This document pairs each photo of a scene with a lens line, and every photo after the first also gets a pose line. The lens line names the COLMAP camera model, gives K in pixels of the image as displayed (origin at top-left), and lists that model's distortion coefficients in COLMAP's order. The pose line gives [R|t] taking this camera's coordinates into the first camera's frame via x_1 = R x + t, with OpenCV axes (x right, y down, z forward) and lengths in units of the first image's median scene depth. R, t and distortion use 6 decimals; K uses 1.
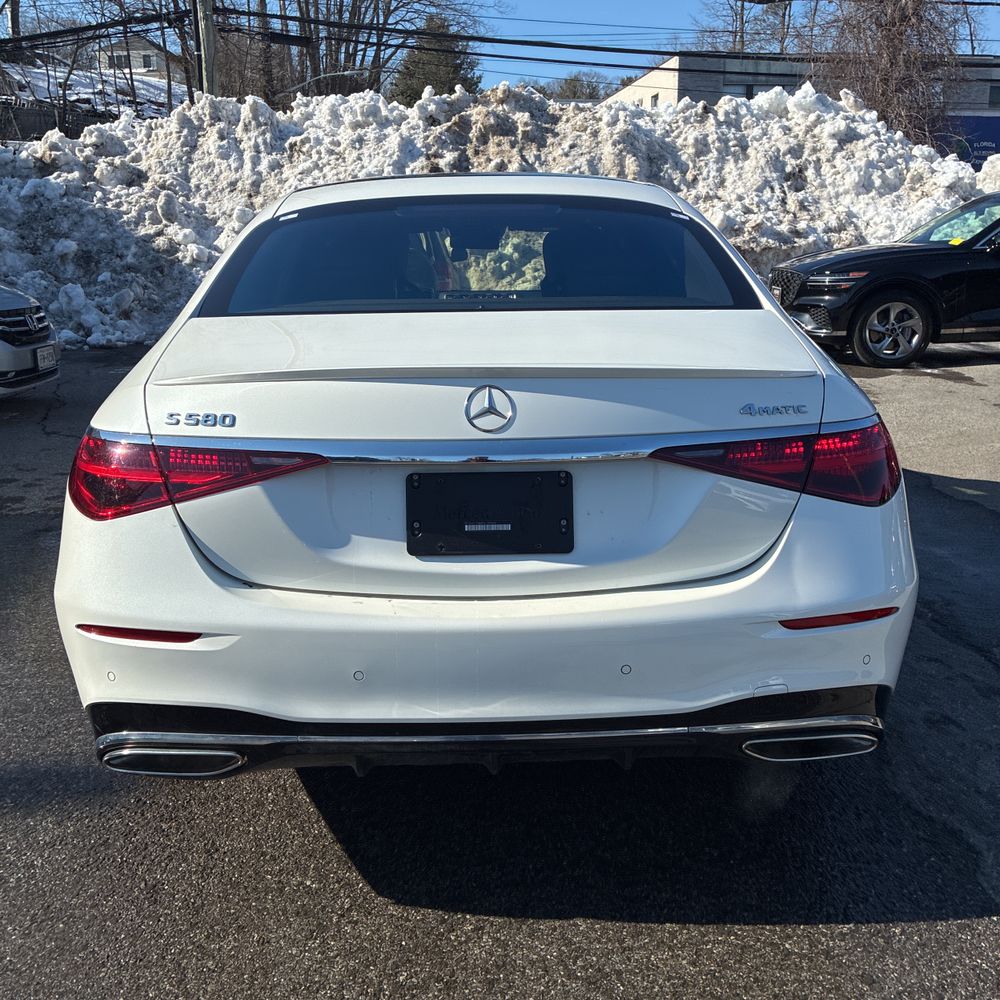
lens RADIAL K [[1010.4, 0, 490.0], [0, 1010.4, 483.3], [0, 0, 1]] dist [0.012654, 0.023511]
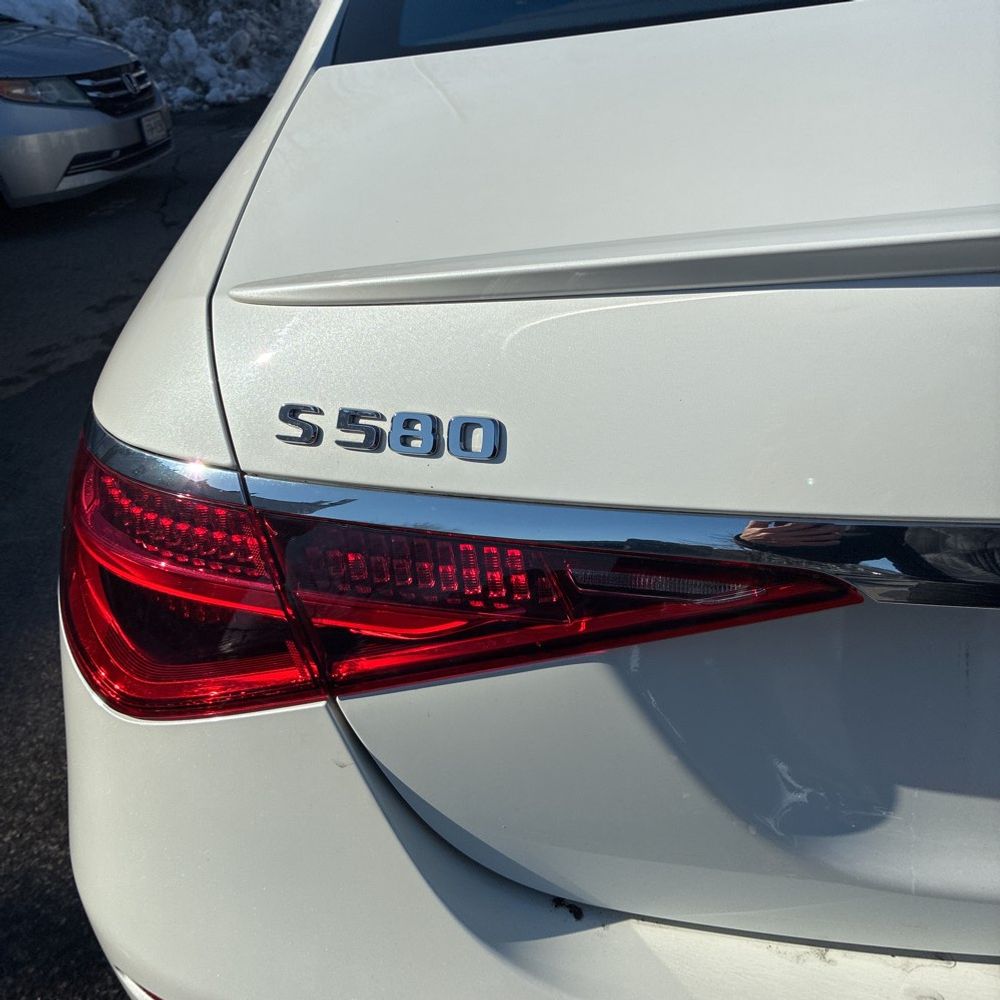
lens RADIAL K [[1004.2, 0, 500.5], [0, 1004.2, 499.7], [0, 0, 1]] dist [0.047728, -0.056284]
pose [[0.989514, -0.028002, -0.141700, -0.024942], [0.064467, 0.963513, 0.259781, -0.014208], [0.129255, -0.266192, 0.955215, 0.084276]]
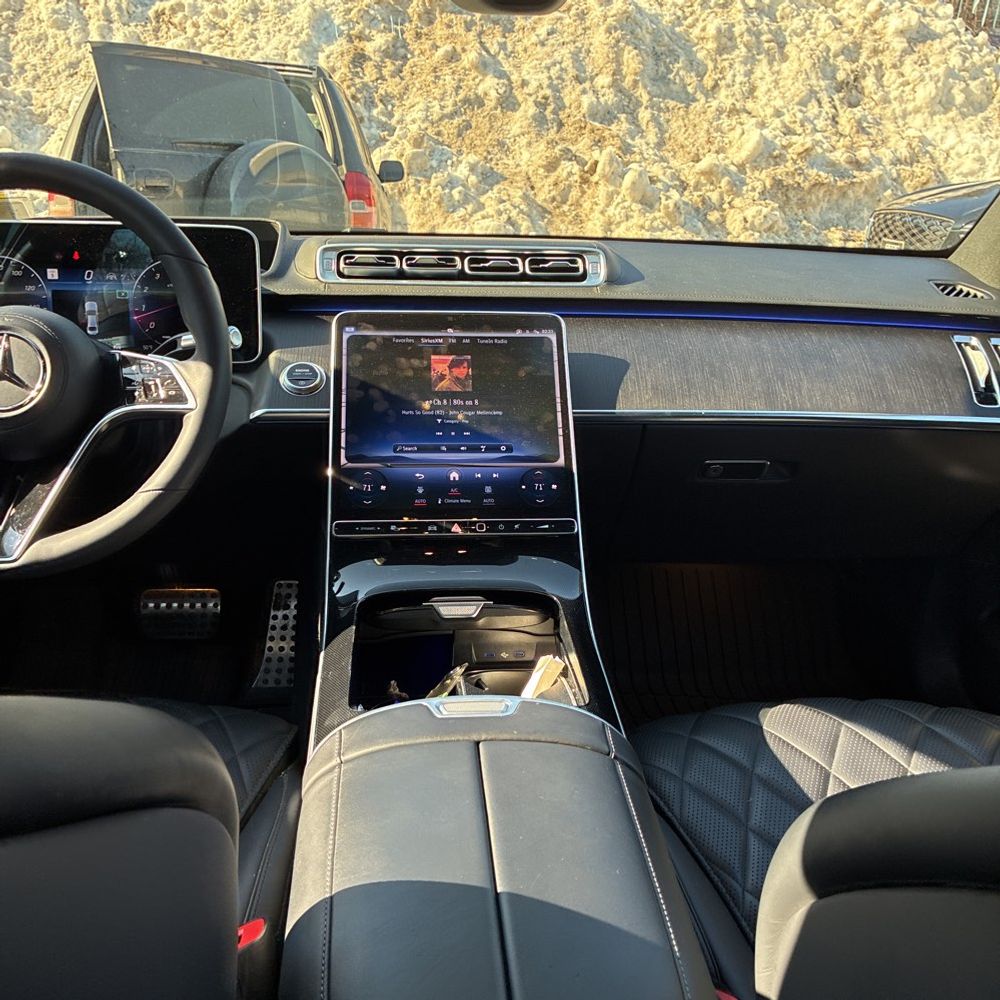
lens RADIAL K [[1029.8, 0, 479.4], [0, 1029.8, 494.4], [0, 0, 1]] dist [0.052304, -0.053400]
pose [[0.998170, 0.016738, 0.058116, -0.007472], [-0.020352, 0.997859, 0.062160, -0.048932], [-0.056951, -0.063229, 0.996373, 0.246895]]
